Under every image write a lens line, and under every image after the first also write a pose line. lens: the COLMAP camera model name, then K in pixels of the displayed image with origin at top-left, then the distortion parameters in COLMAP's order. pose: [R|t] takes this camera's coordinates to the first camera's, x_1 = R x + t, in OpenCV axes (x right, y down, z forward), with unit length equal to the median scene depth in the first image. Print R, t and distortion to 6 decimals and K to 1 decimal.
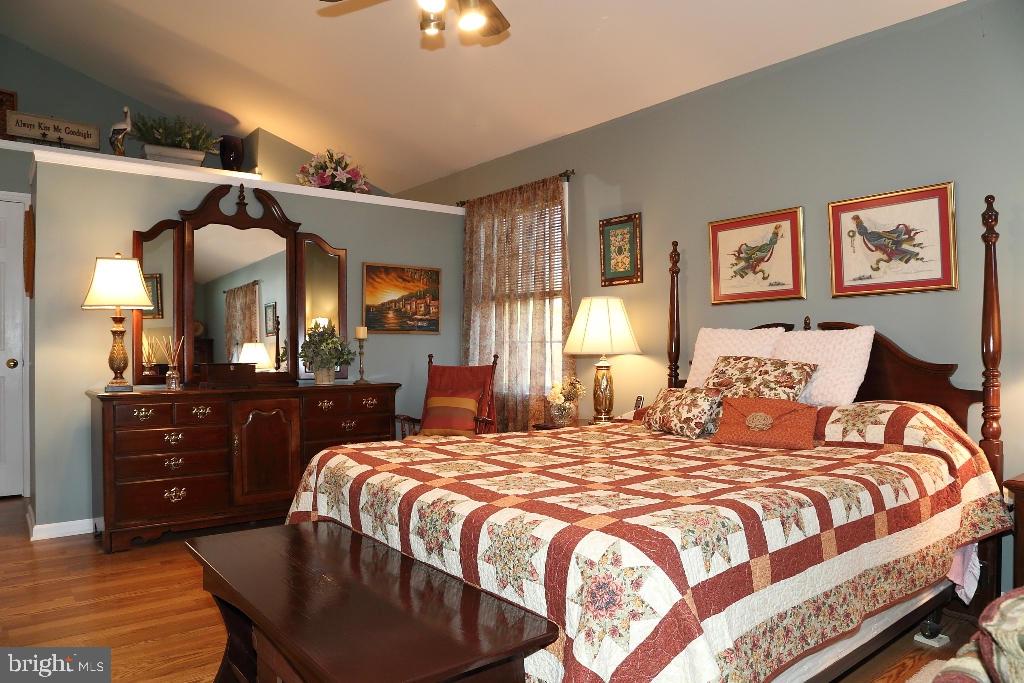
lens RADIAL K [[702.5, 0, 512.0], [0, 702.5, 341.5], [0, 0, 1]] dist [-0.118895, 0.057719]
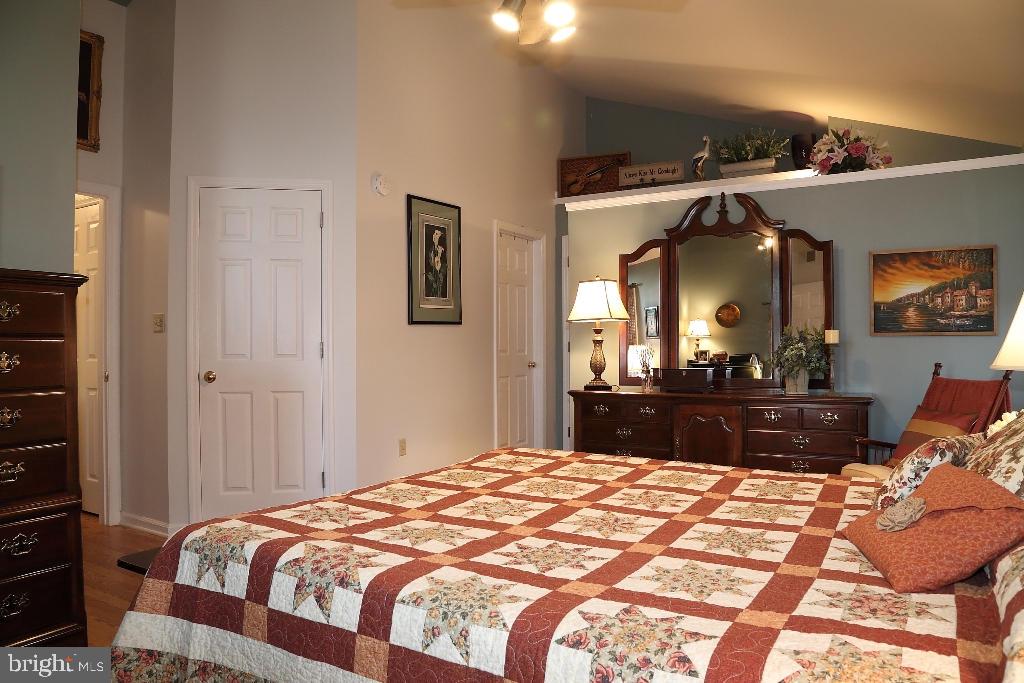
lens RADIAL K [[702.5, 0, 512.0], [0, 702.5, 341.5], [0, 0, 1]] dist [-0.118895, 0.057719]
pose [[0.344562, -0.006317, -0.938742, 0.408320], [0.010952, 0.999936, -0.002709, -0.007884], [0.938700, -0.009348, 0.344609, 0.311420]]
